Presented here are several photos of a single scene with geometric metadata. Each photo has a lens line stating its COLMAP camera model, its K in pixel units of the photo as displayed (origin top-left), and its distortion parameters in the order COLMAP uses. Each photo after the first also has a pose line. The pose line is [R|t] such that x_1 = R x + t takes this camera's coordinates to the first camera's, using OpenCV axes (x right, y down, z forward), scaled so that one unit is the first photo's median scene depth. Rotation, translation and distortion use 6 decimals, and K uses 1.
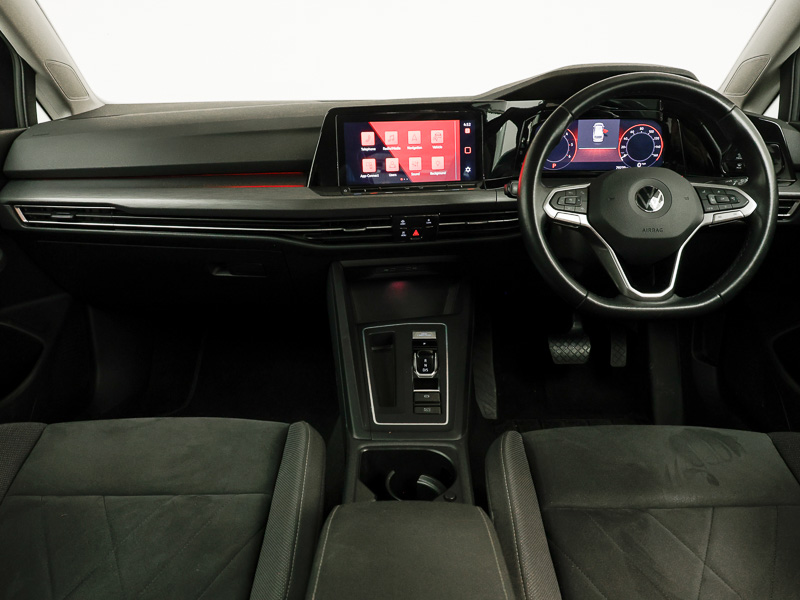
lens RADIAL K [[538.4, 0, 398.4], [0, 538.4, 301.2], [0, 0, 1]] dist [0.005096, -0.009984]
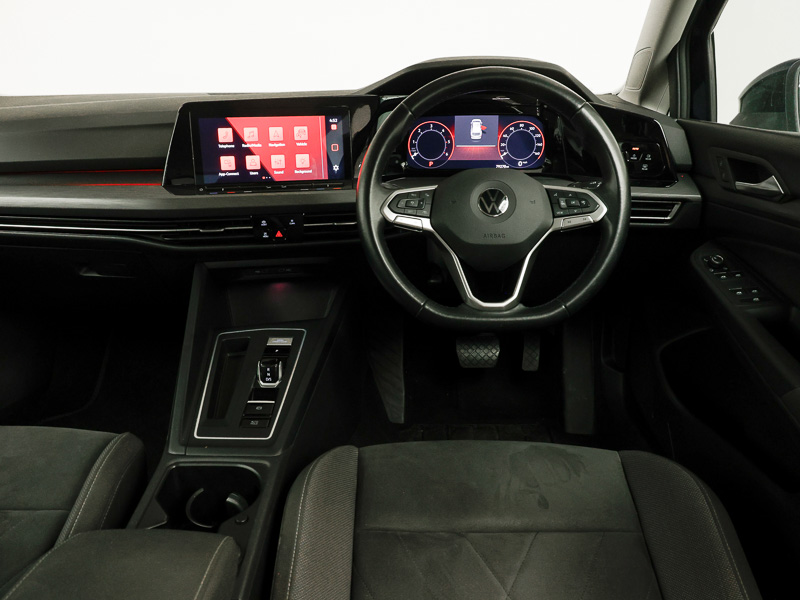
lens RADIAL K [[538.4, 0, 402.3], [0, 538.4, 298.9], [0, 0, 1]] dist [0.005096, -0.009984]
pose [[0.999834, 0.009395, -0.015625, 0.291649], [-0.009143, 0.999828, 0.016145, -0.031516], [0.015774, -0.015999, 0.999748, 0.048453]]
